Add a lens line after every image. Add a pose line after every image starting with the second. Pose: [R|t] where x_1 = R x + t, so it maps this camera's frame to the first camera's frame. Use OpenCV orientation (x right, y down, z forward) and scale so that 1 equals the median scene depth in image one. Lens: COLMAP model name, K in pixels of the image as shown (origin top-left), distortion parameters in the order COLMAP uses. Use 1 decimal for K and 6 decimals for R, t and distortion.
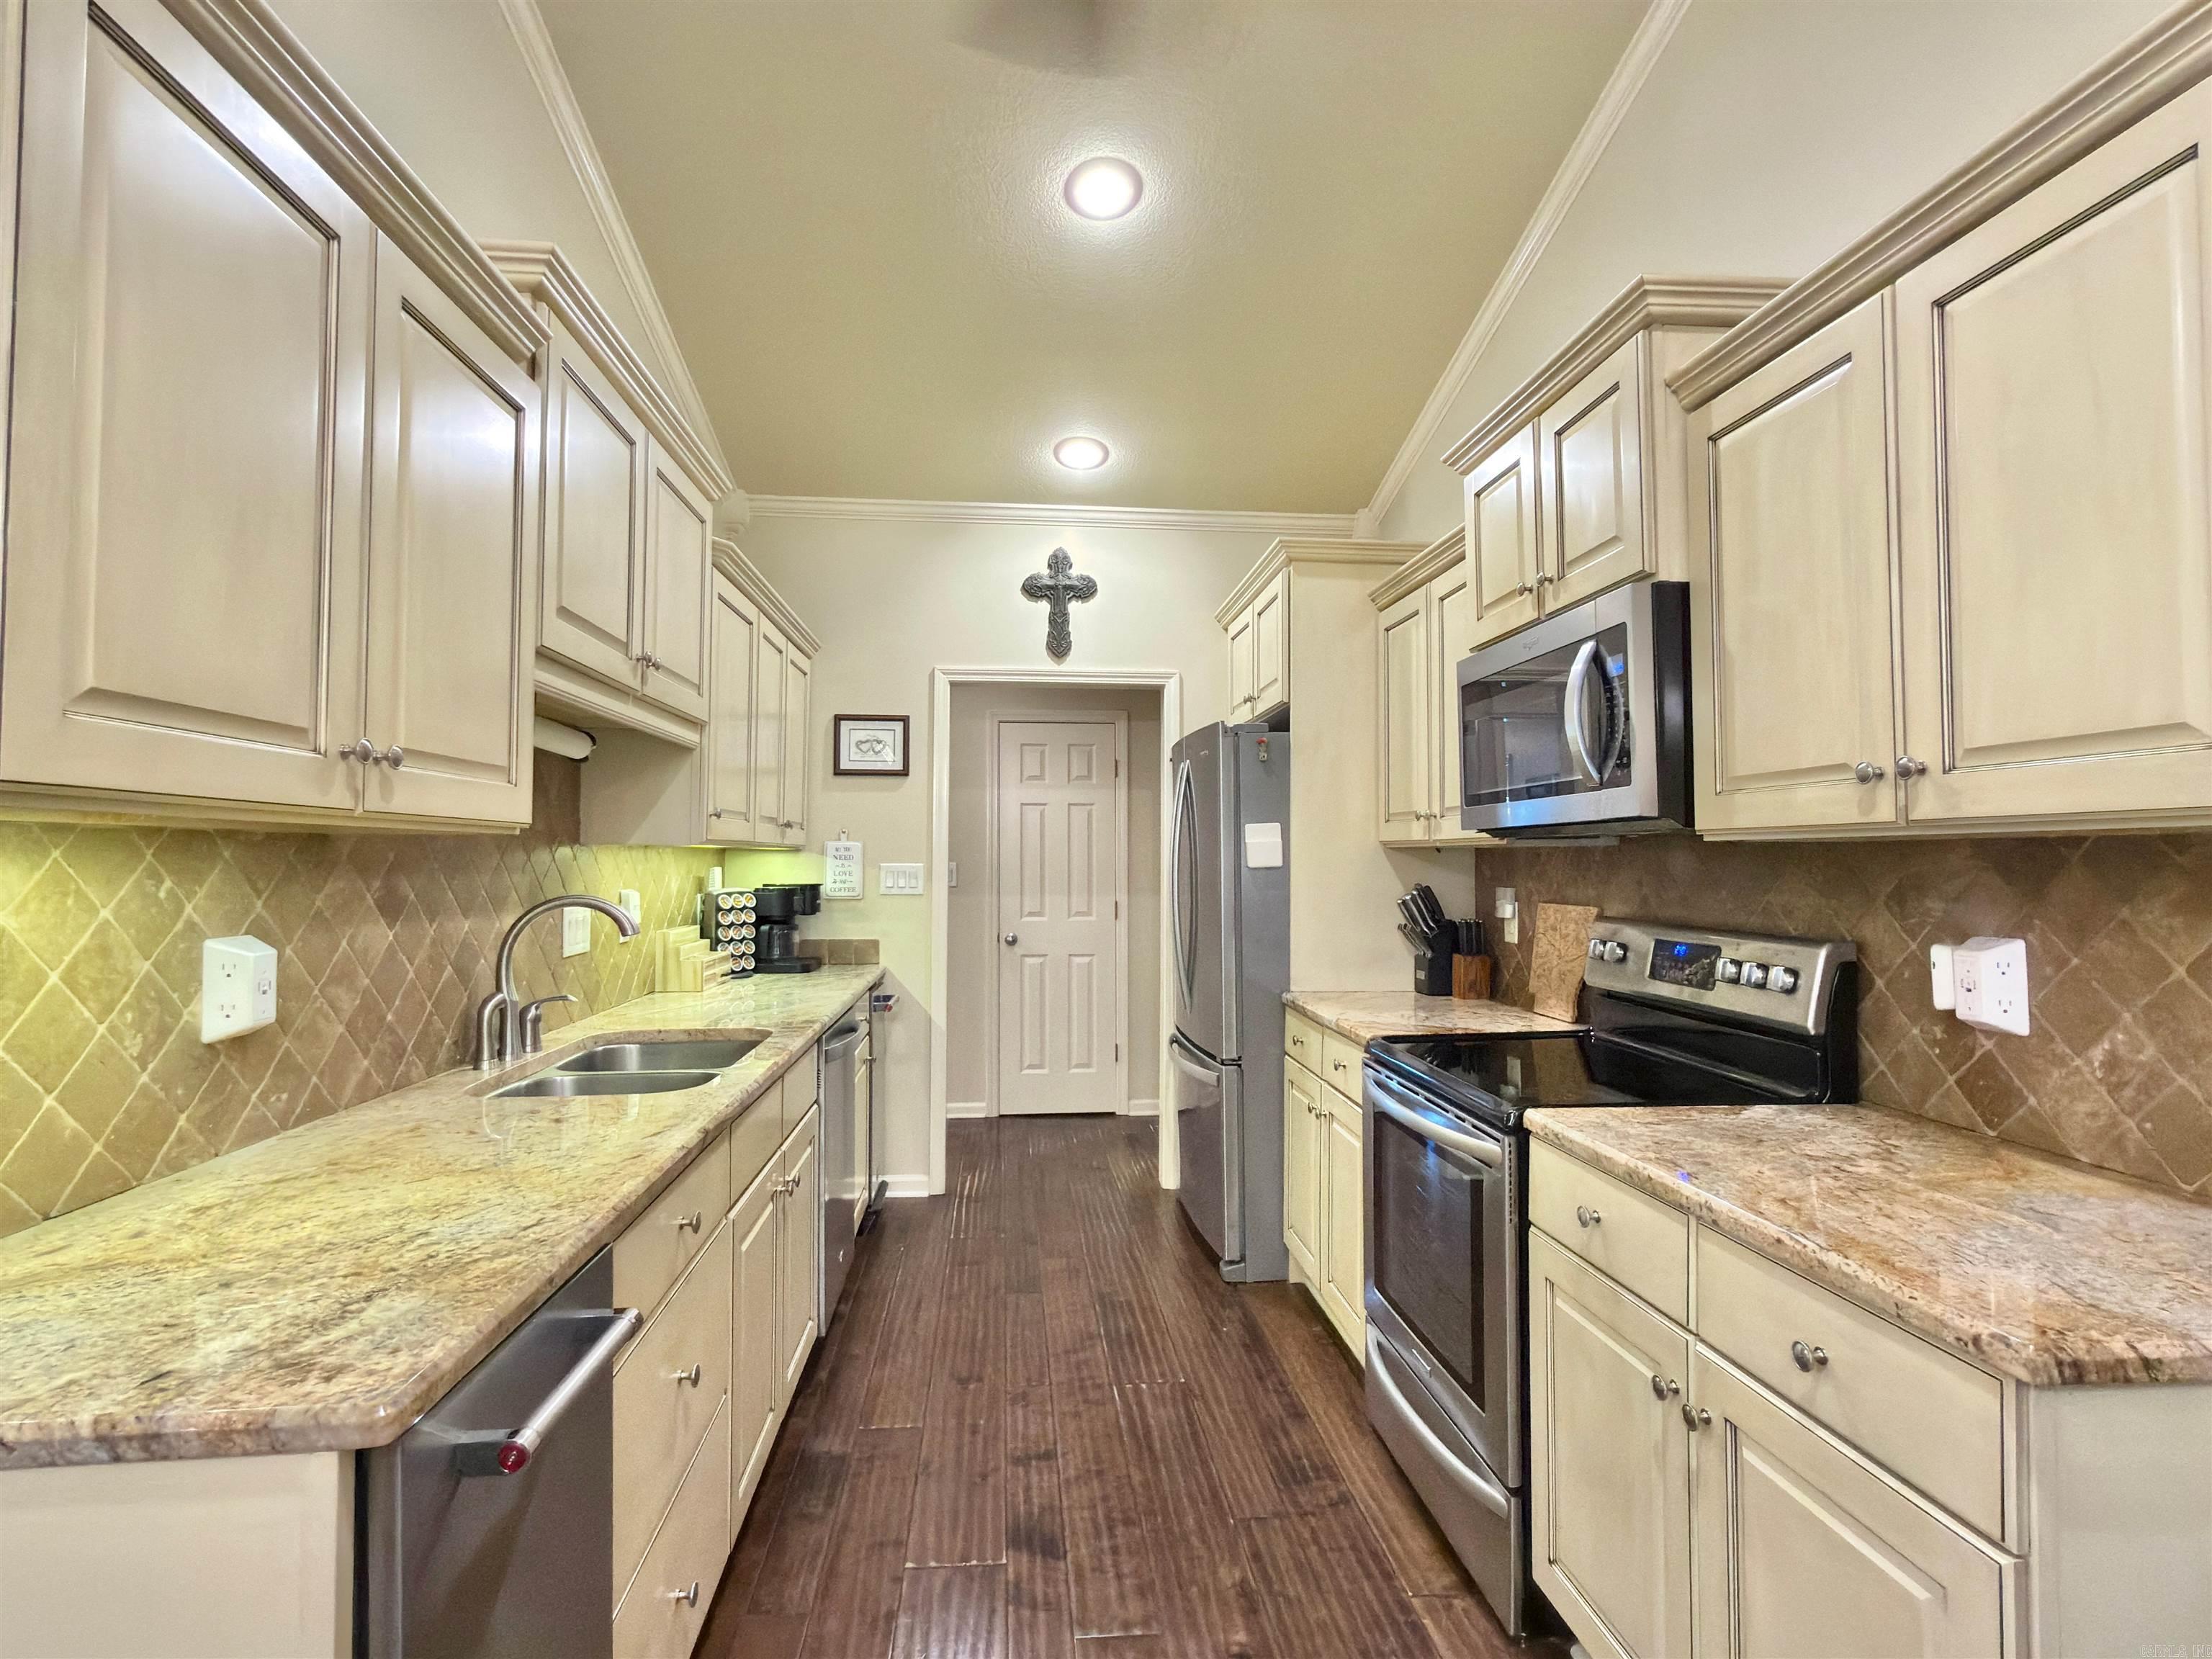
lens RADIAL K [[1104.2, 0, 1106.0], [0, 1104.2, 829.5], [0, 0, 1]] dist [-0.000482, -0.000131]
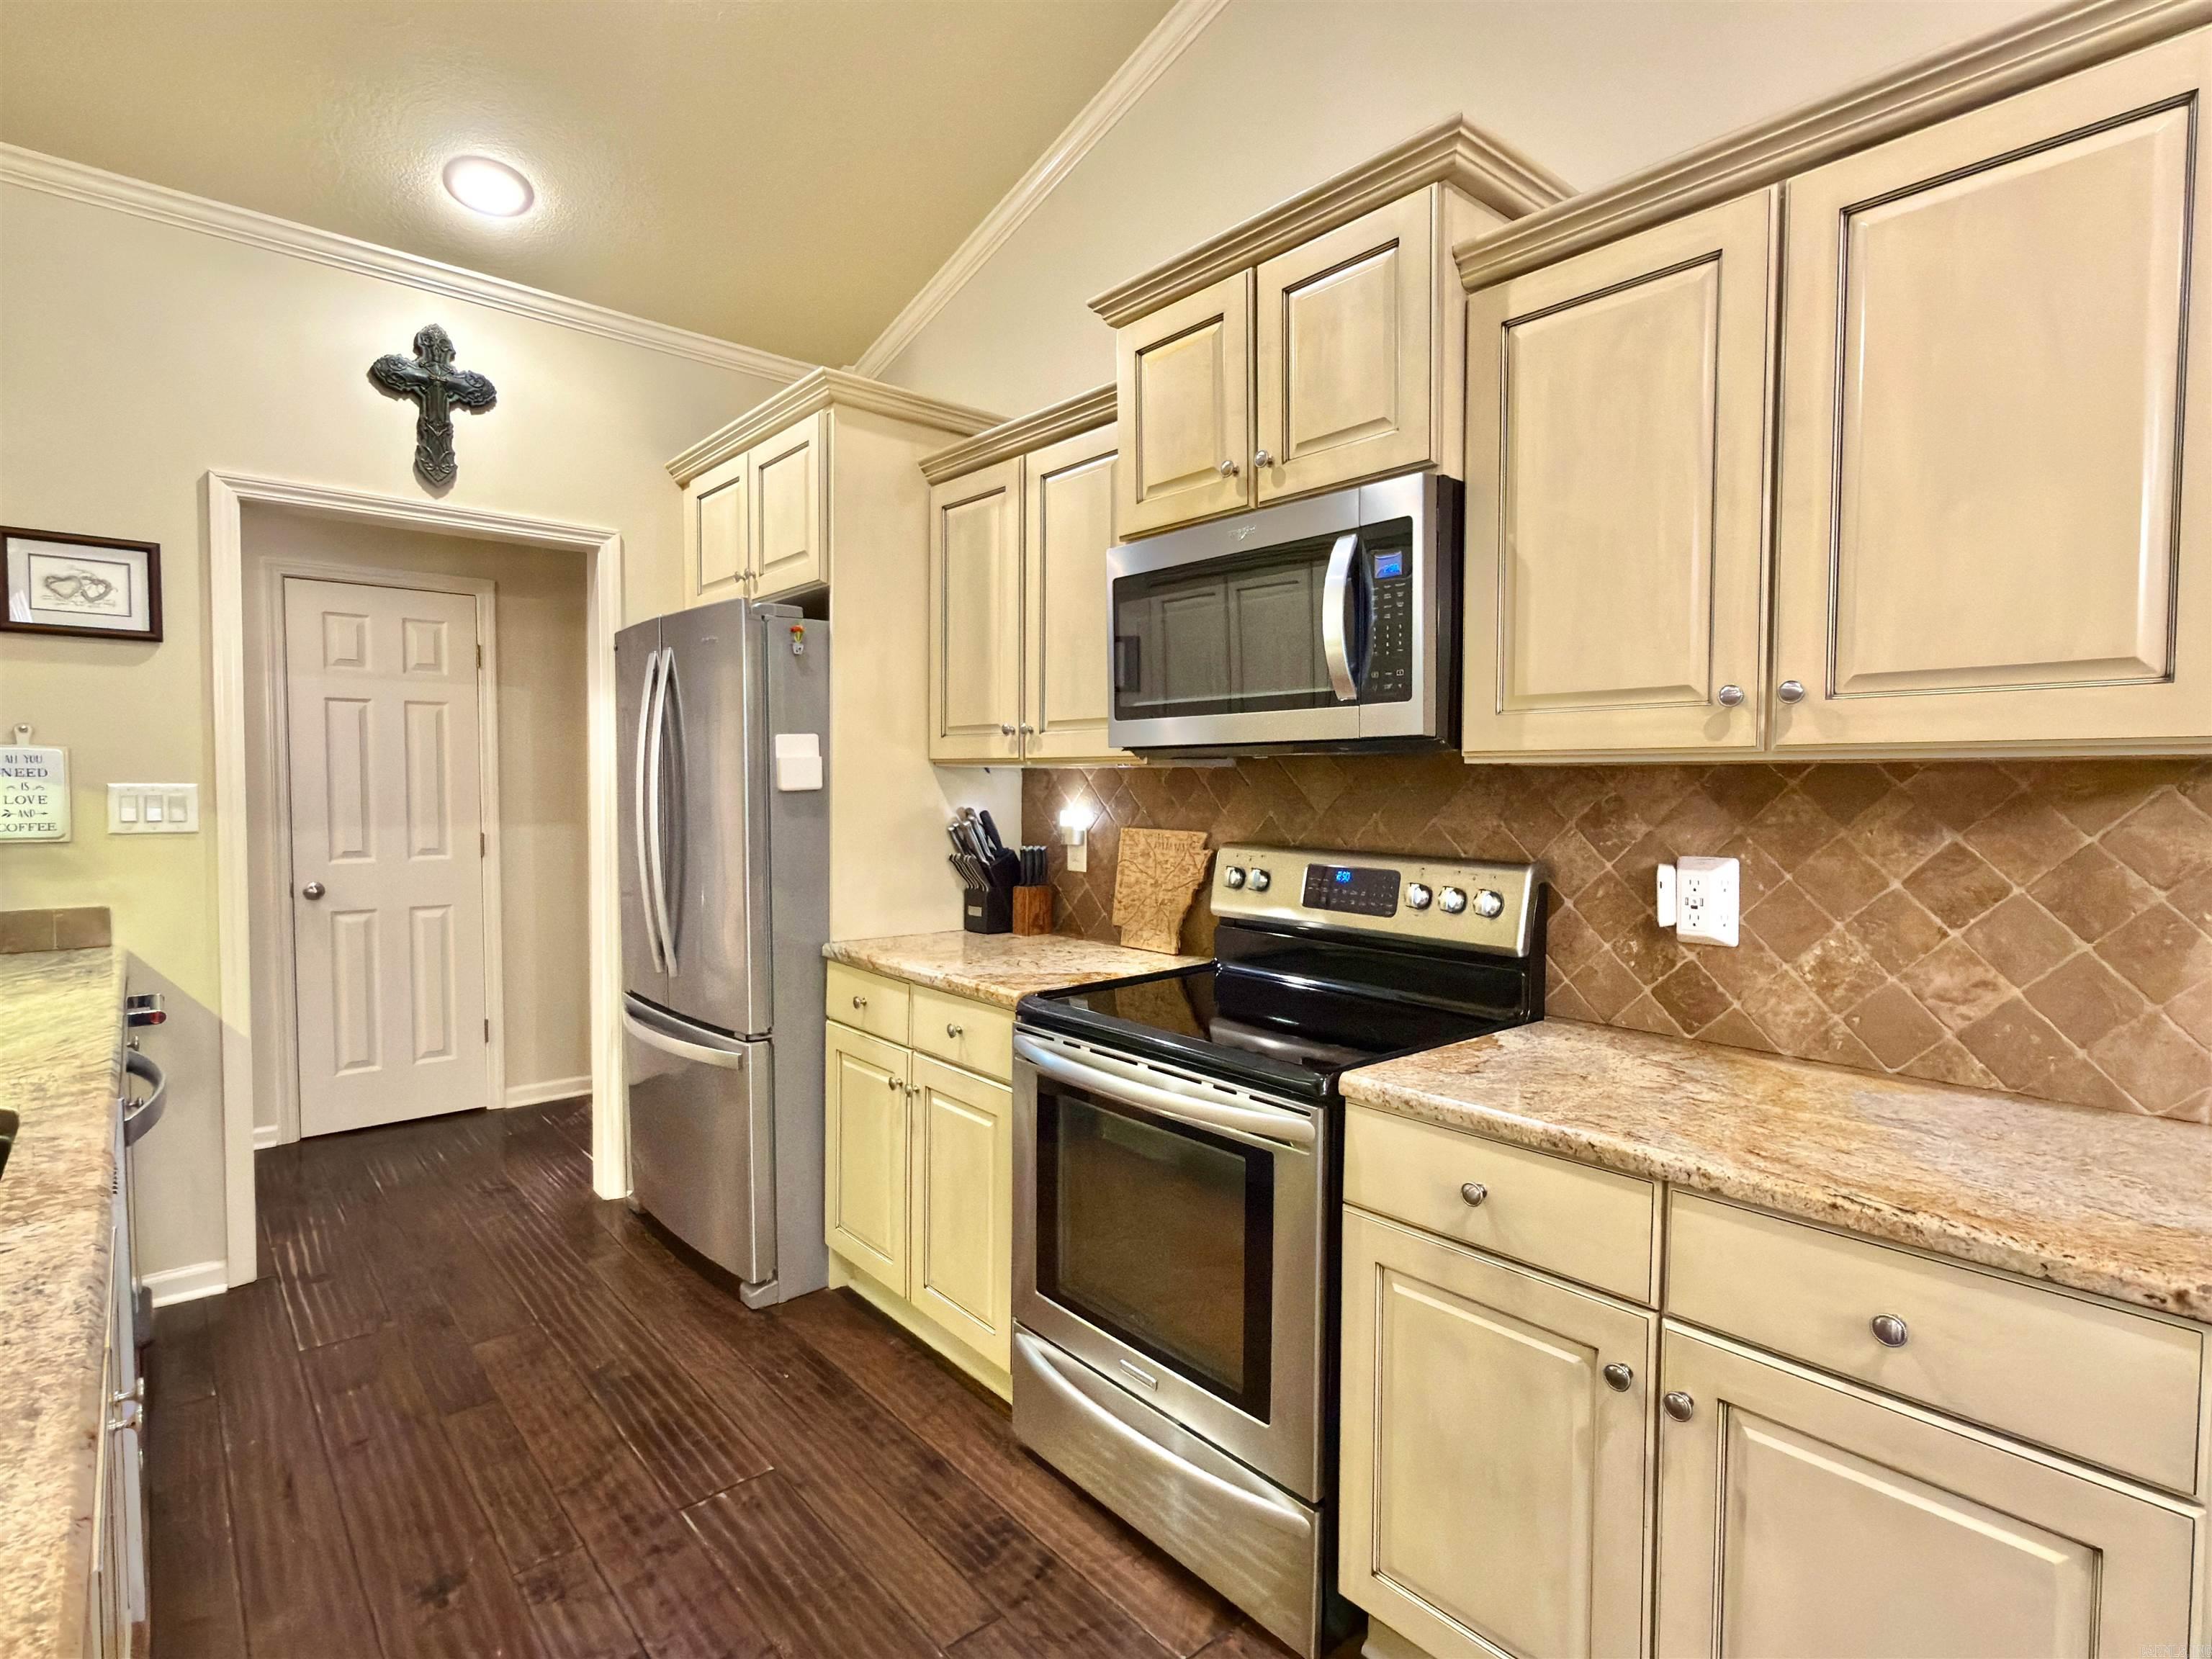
lens RADIAL K [[1104.2, 0, 1106.0], [0, 1104.2, 829.5], [0, 0, 1]] dist [-0.000482, -0.000131]
pose [[0.811256, -0.021903, 0.584281, -0.241768], [-0.020605, 0.997606, 0.066007, 0.009959], [-0.584328, -0.065588, 0.808863, 0.385557]]
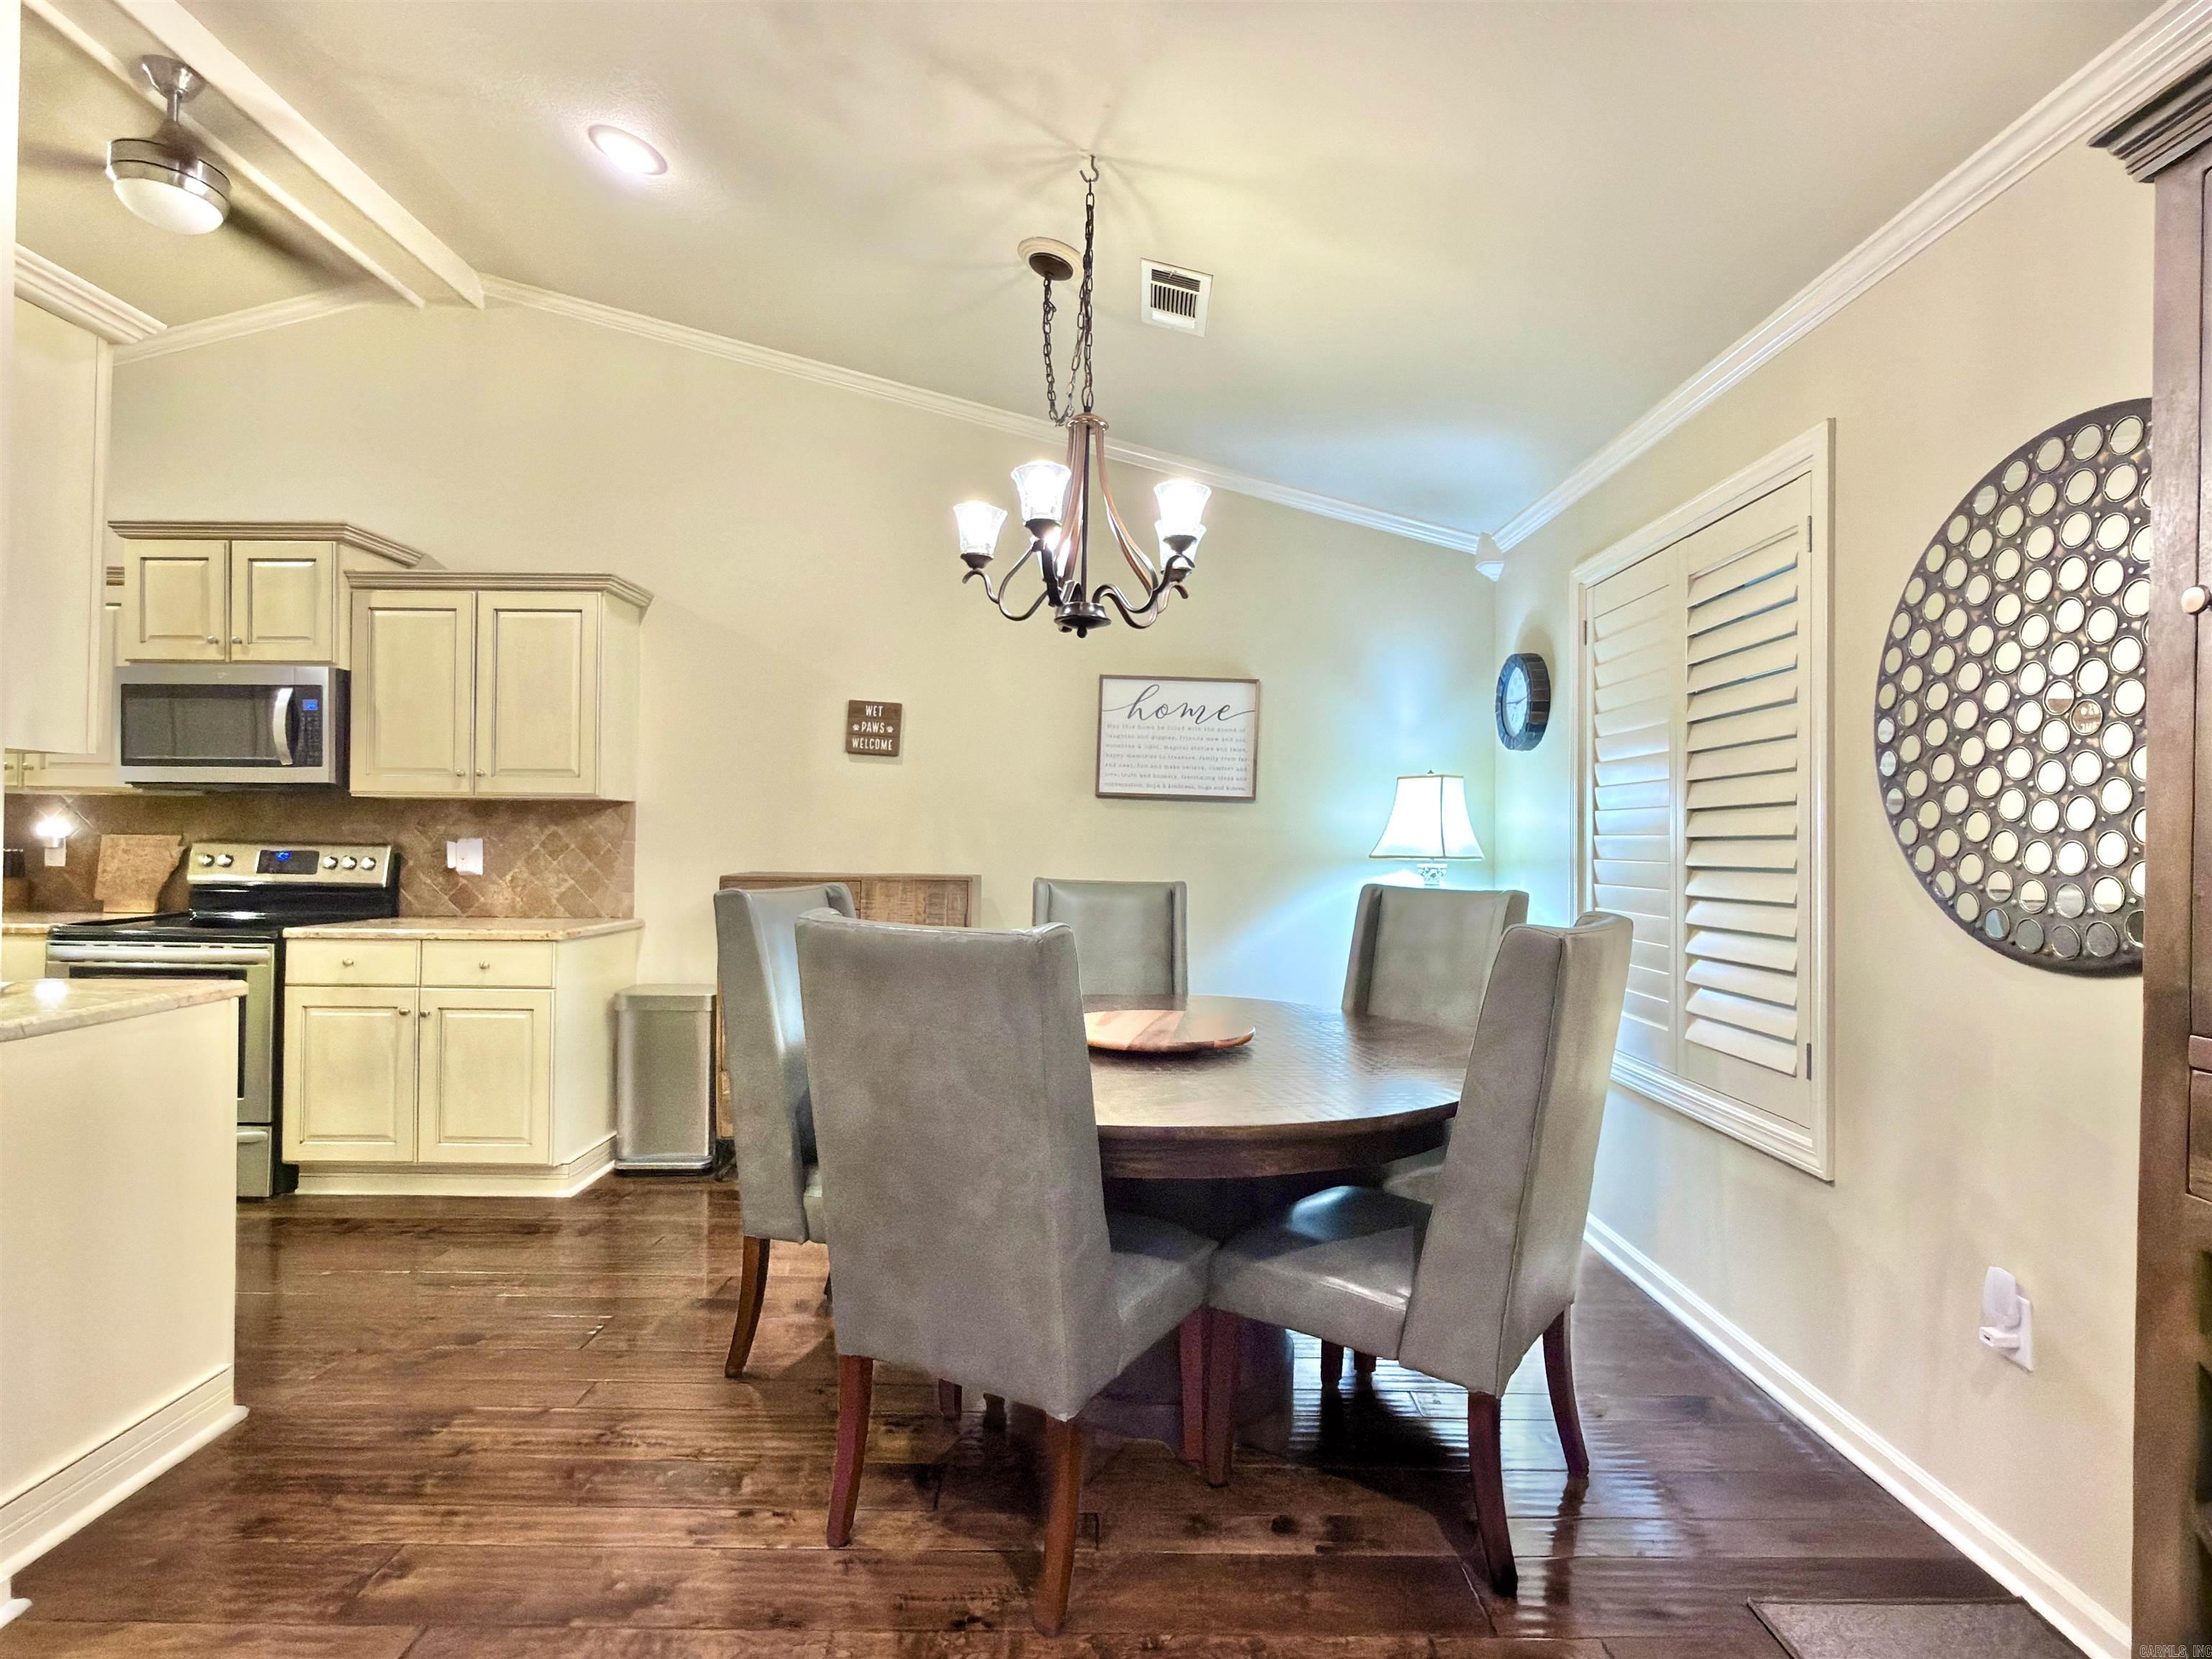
lens RADIAL K [[1104.2, 0, 1106.0], [0, 1104.2, 829.5], [0, 0, 1]] dist [-0.000482, -0.000131]
pose [[0.086421, 0.011447, 0.996193, -1.322363], [-0.038244, 0.999235, -0.008165, 0.033569], [-0.995524, -0.037393, 0.086792, -0.565788]]
